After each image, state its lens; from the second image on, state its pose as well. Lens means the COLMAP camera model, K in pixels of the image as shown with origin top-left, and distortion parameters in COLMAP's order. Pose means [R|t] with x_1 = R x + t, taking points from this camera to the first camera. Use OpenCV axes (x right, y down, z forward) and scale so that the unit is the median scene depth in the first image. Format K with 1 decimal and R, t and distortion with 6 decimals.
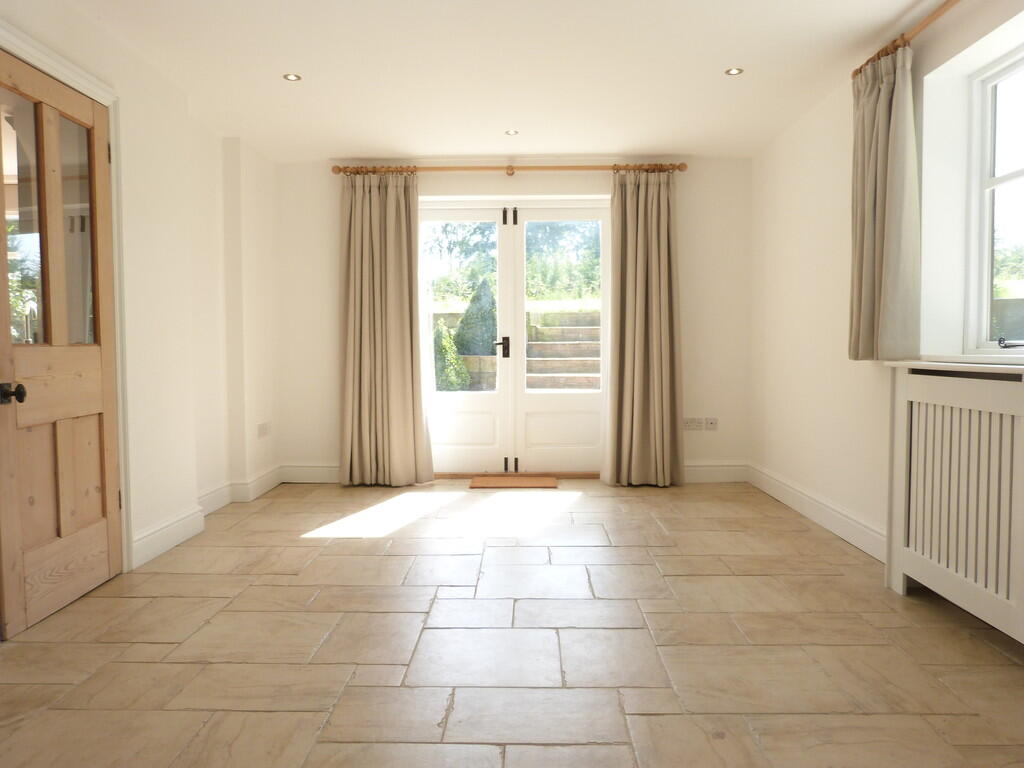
lens RADIAL K [[769.3, 0, 512.0], [0, 769.3, 385.3], [0, 0, 1]] dist [-0.000963, 0.000018]
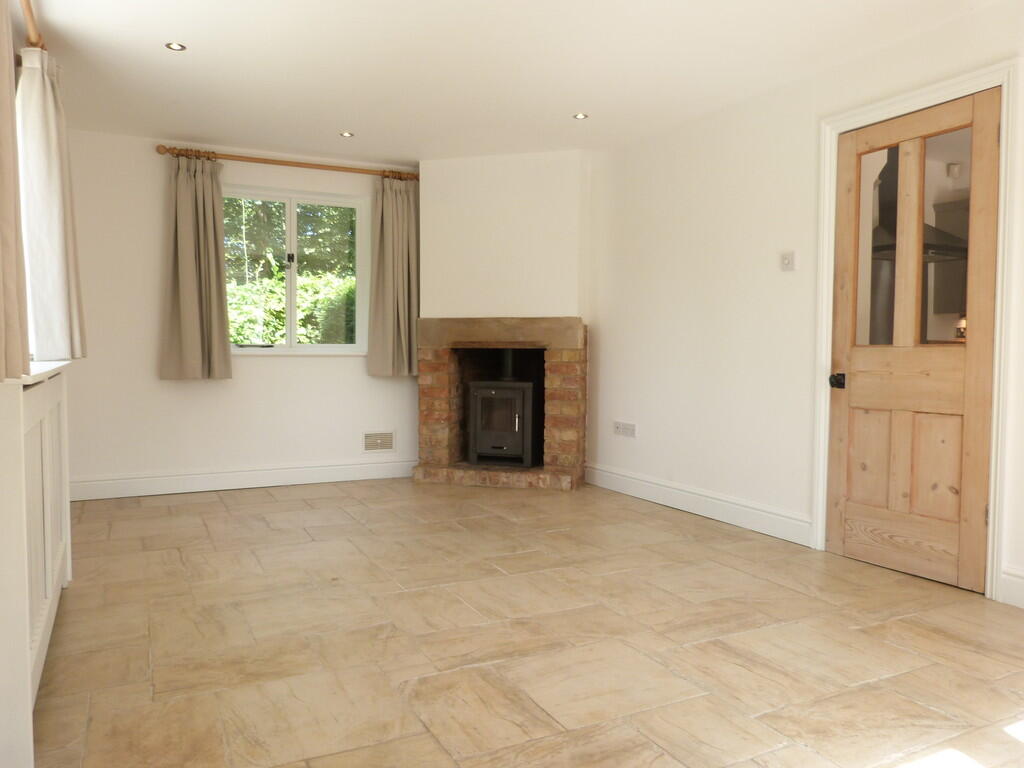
lens RADIAL K [[769.3, 0, 519.1], [0, 769.3, 385.1], [0, 0, 1]] dist [-0.000963, 0.000018]
pose [[-0.878924, 0.022991, -0.476408, 0.477985], [-0.024722, 0.995299, 0.093642, -0.089084], [0.476321, 0.094082, -0.874224, 1.772894]]
